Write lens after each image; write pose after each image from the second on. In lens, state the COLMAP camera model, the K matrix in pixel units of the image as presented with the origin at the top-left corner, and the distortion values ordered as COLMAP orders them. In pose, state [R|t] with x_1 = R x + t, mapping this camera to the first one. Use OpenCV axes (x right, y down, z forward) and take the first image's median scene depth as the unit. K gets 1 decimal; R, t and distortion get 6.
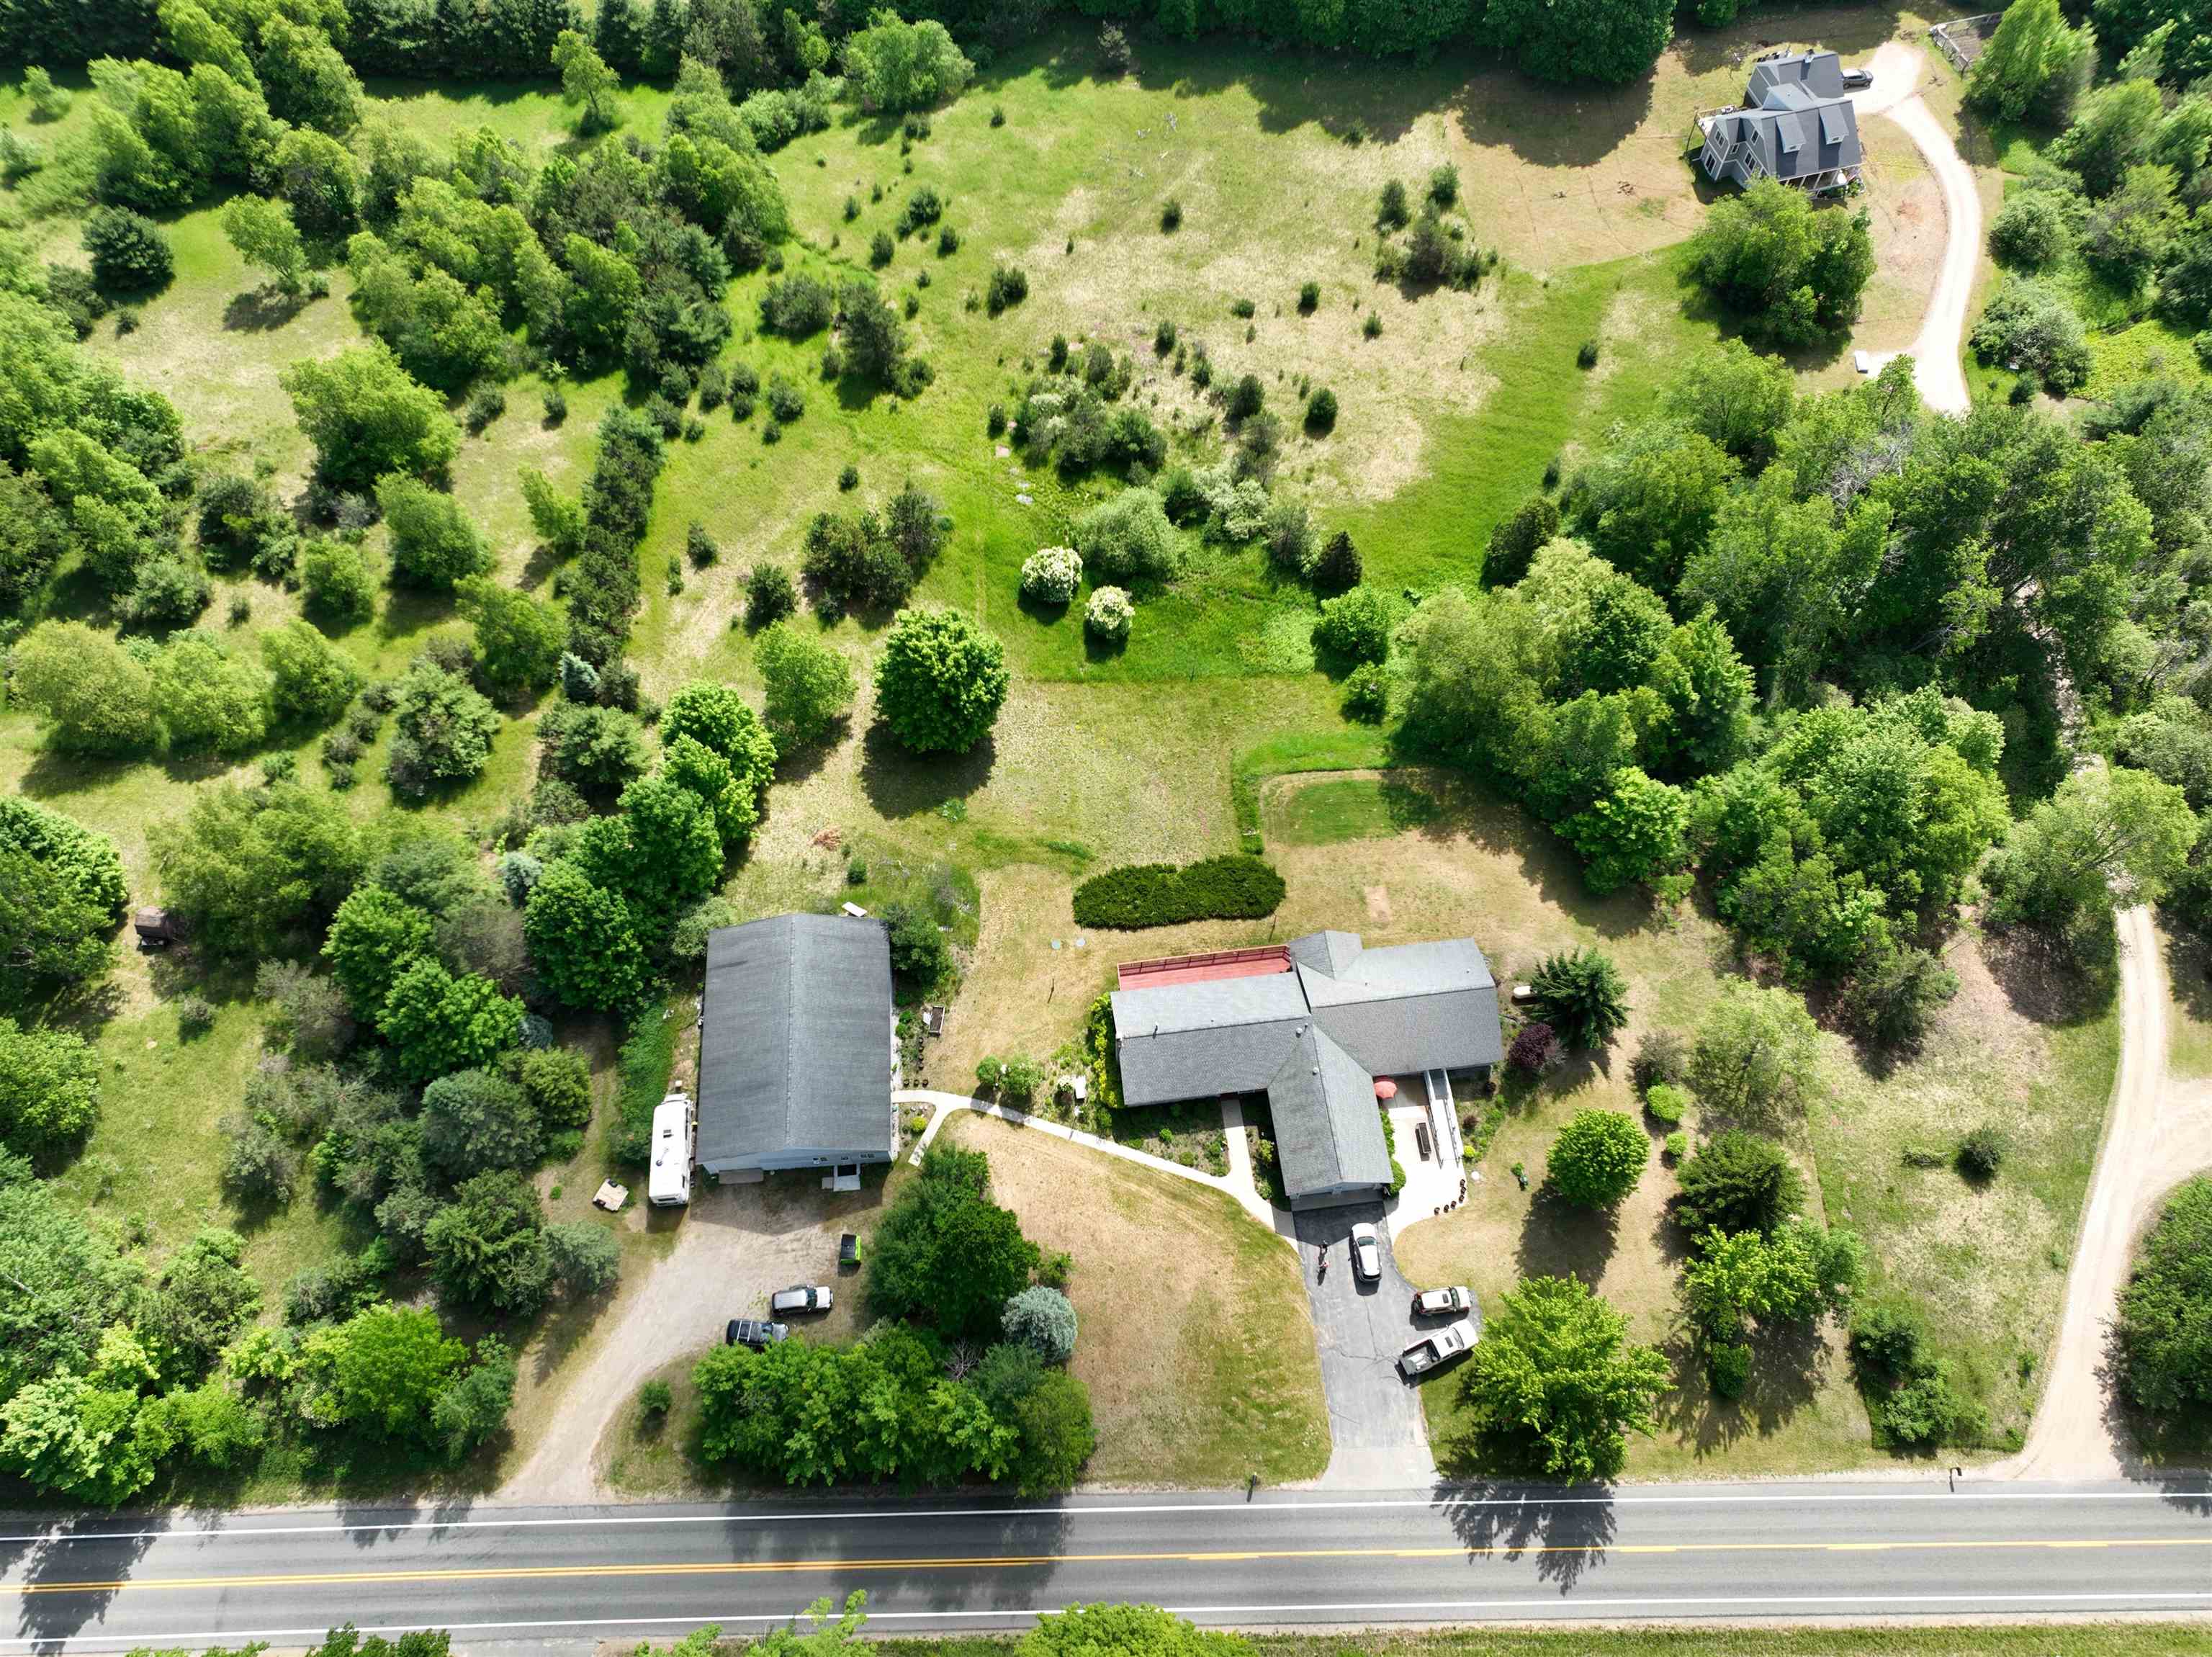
lens RADIAL K [[1549.4, 0, 1098.0], [0, 1549.4, 826.4], [0, 0, 1]] dist [0.019689, 0.004526]
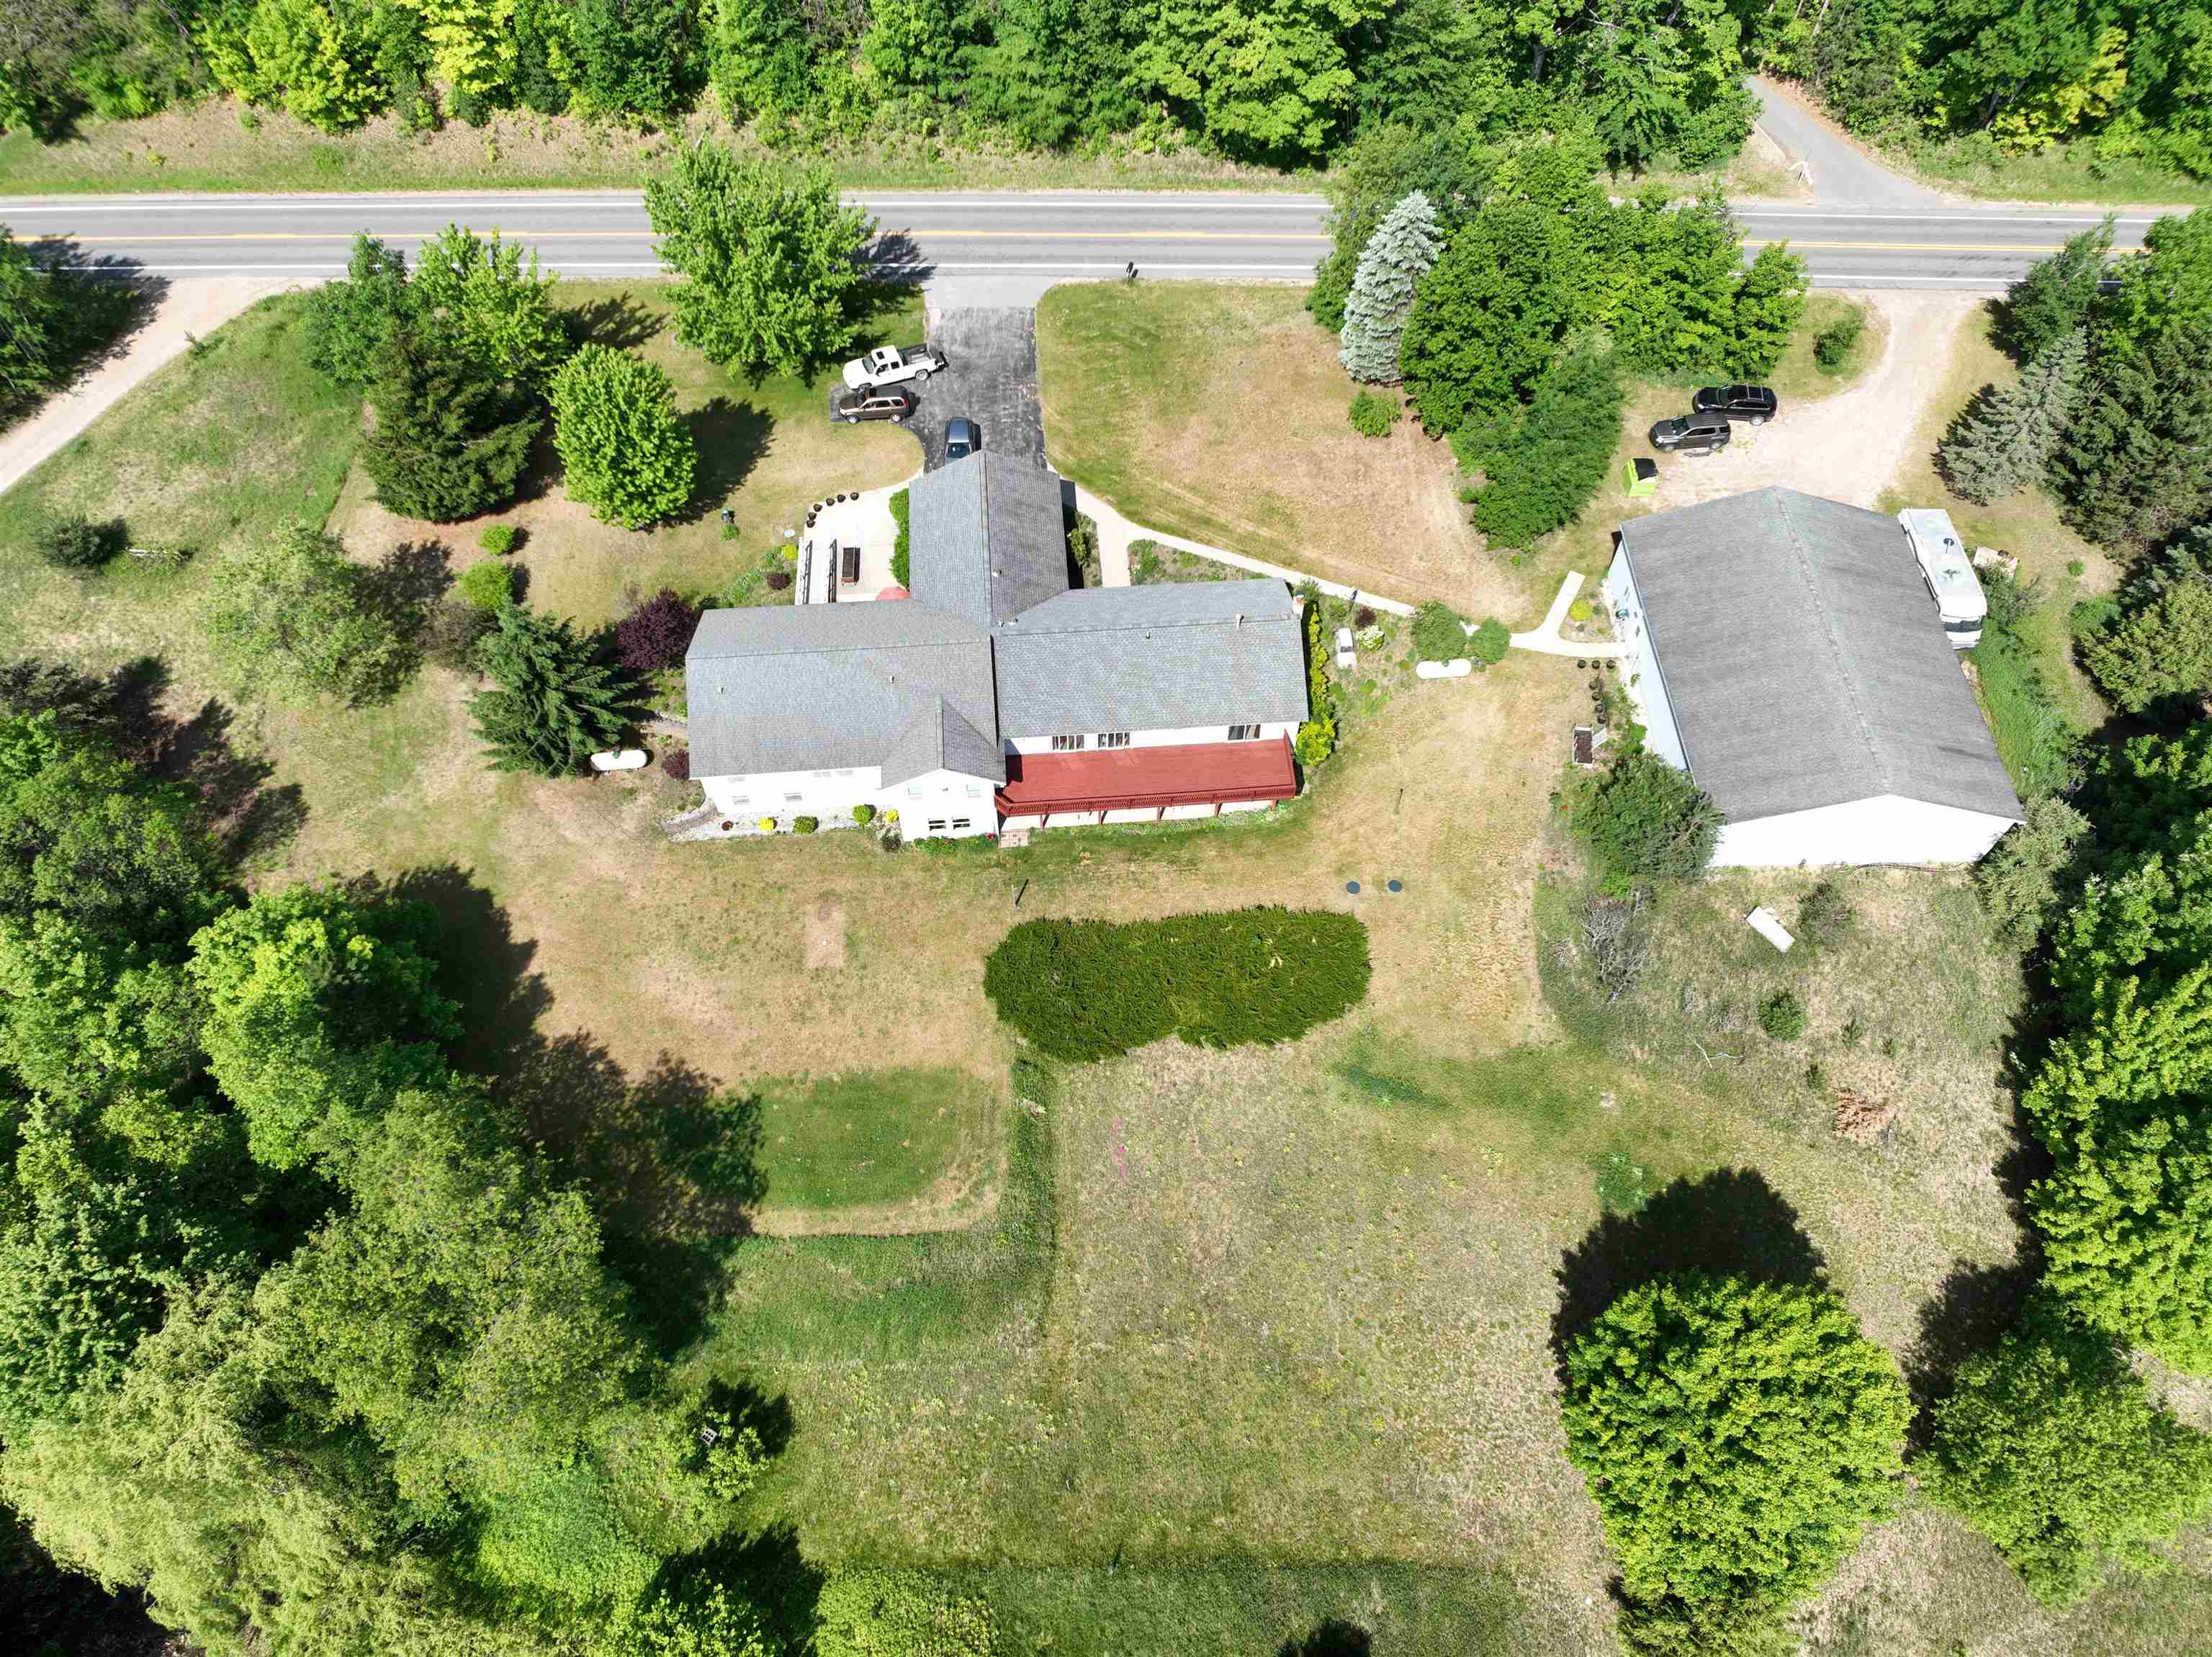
lens RADIAL K [[1571.3, 0, 1106.0], [0, 1571.3, 828.5], [0, 0, 1]] dist [0.007044, 0.007398]
pose [[-0.999106, -0.027689, 0.031939, 0.055099], [0.041069, -0.456995, 0.888521, -0.384023], [-0.010006, 0.889038, 0.457723, 0.622218]]
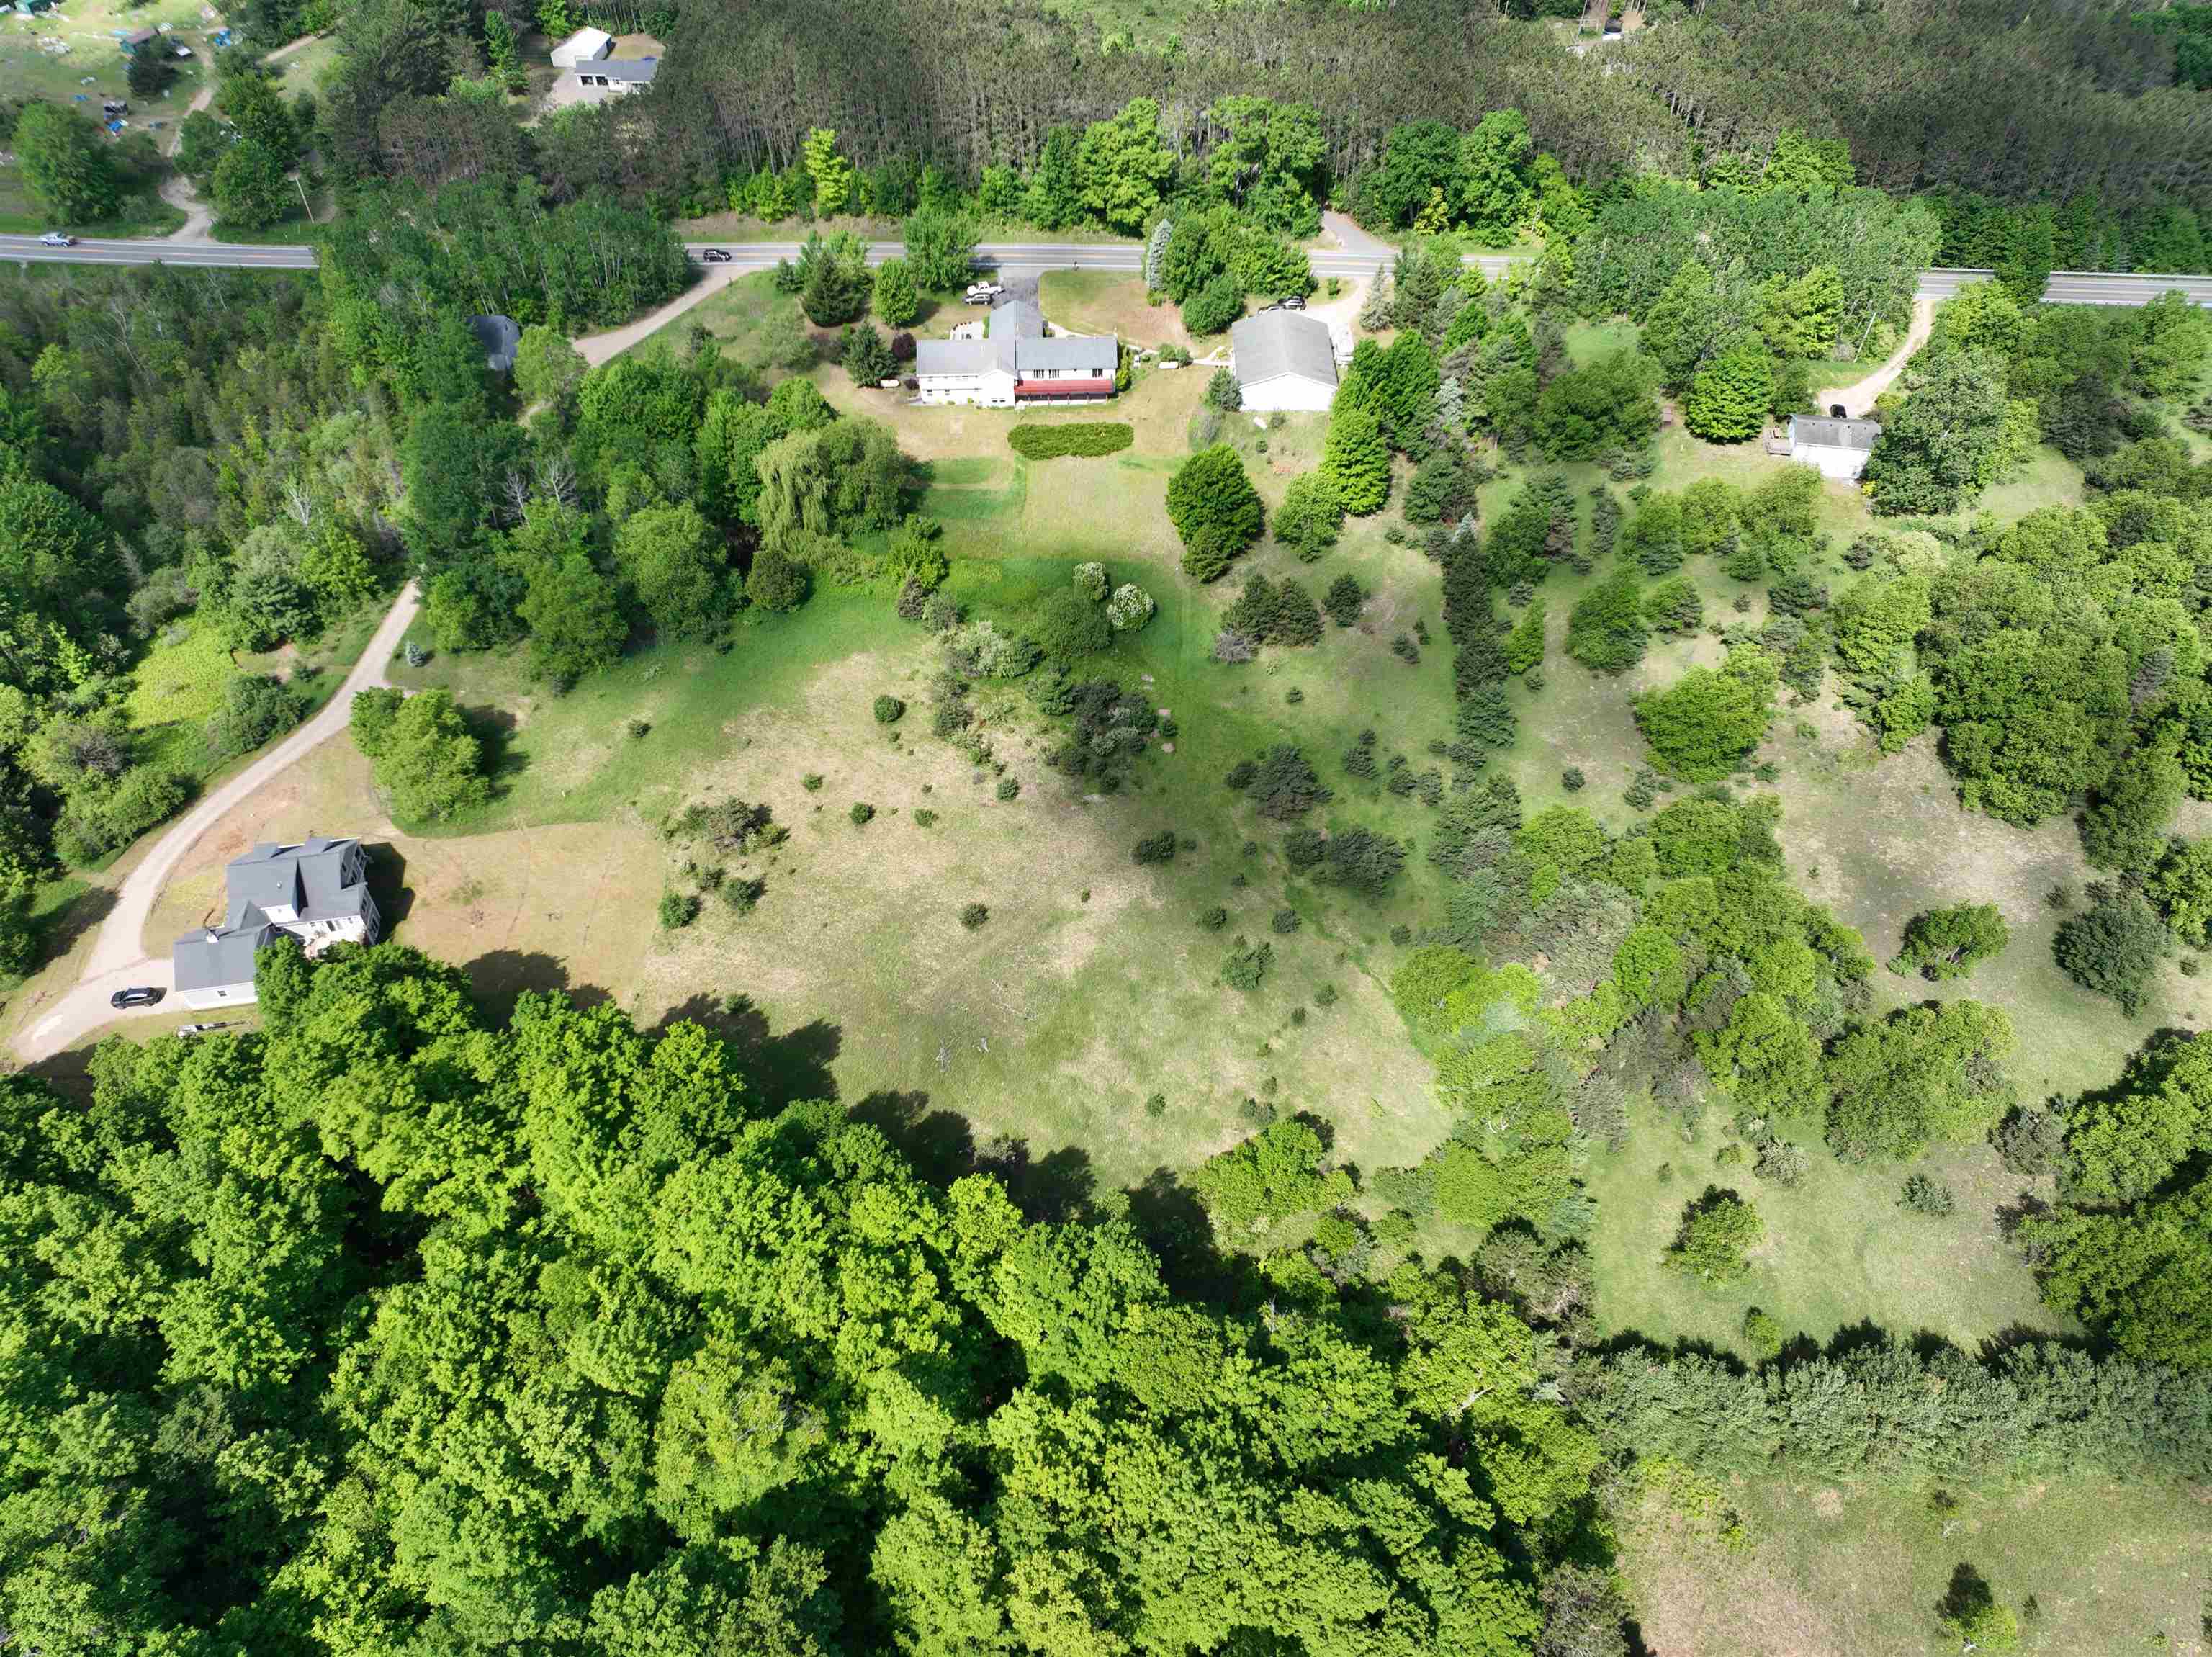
lens RADIAL K [[1559.0, 0, 1106.0], [0, 1559.0, 828.5], [0, 0, 1]] dist [0.007288, 0.003156]
pose [[-0.996269, -0.048064, 0.071683, -0.115537], [0.082216, -0.275896, 0.957665, -1.524143], [-0.026252, 0.959985, 0.278818, 0.832243]]
